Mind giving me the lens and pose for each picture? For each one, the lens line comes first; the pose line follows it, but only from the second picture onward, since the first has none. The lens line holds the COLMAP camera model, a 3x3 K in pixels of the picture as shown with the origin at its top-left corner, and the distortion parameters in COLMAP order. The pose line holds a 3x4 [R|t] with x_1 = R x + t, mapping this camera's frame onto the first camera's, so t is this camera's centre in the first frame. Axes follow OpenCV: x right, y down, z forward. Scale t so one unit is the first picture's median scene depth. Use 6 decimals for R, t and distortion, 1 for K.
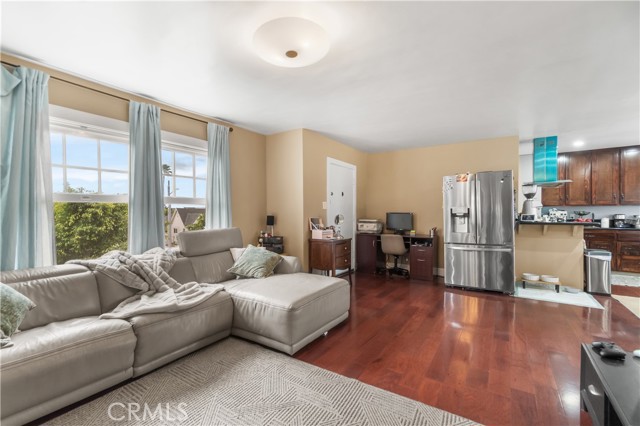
lens RADIAL K [[282.1, 0, 311.9], [0, 282.1, 214.4], [0, 0, 1]] dist [-0.001206, -0.000356]
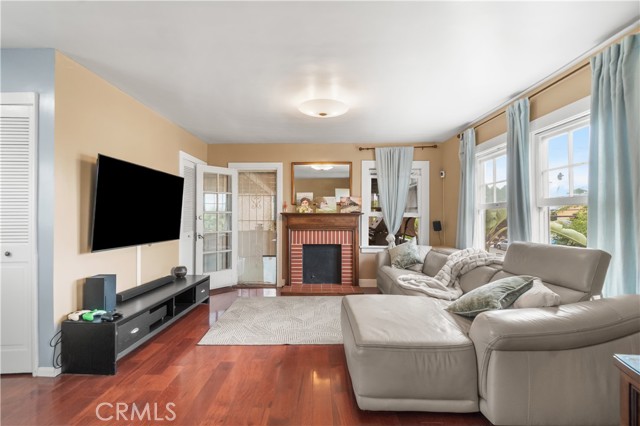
lens RADIAL K [[282.1, 0, 311.9], [0, 282.1, 214.4], [0, 0, 1]] dist [-0.001206, -0.000356]
pose [[-0.835443, 0.002466, -0.549571, 0.275343], [0.001222, 0.999996, 0.002629, -0.010690], [0.549576, 0.001525, -0.835443, 0.762541]]
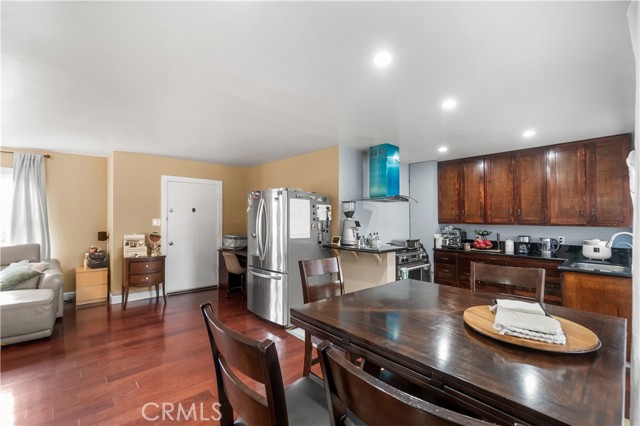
lens RADIAL K [[278.6, 0, 320.3], [0, 278.6, 216.1], [0, 0, 1]] dist [-0.002727, -0.000264]
pose [[0.972648, 0.006893, -0.232183, 0.733203], [-0.009262, 0.999916, -0.009115, -0.043265], [0.232101, 0.011017, 0.972629, 0.122291]]
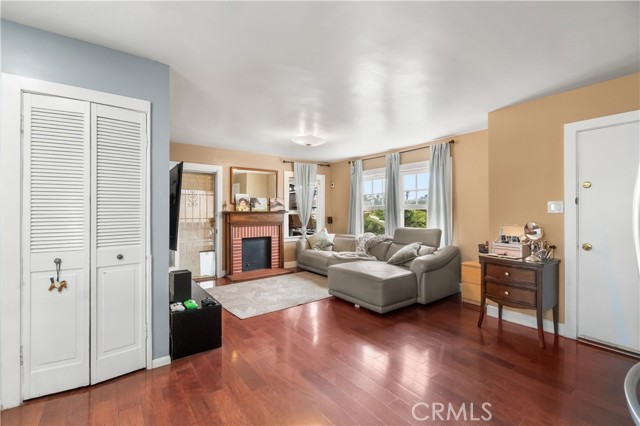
lens RADIAL K [[276.6, 0, 311.7], [0, 276.6, 211.1], [0, 0, 1]] dist [-0.000411, -0.000015]
pose [[-0.335653, 0.006492, -0.941963, 0.663272], [-0.003294, 0.999962, 0.008066, -0.022519], [0.941980, 0.005810, -0.335619, 0.595874]]
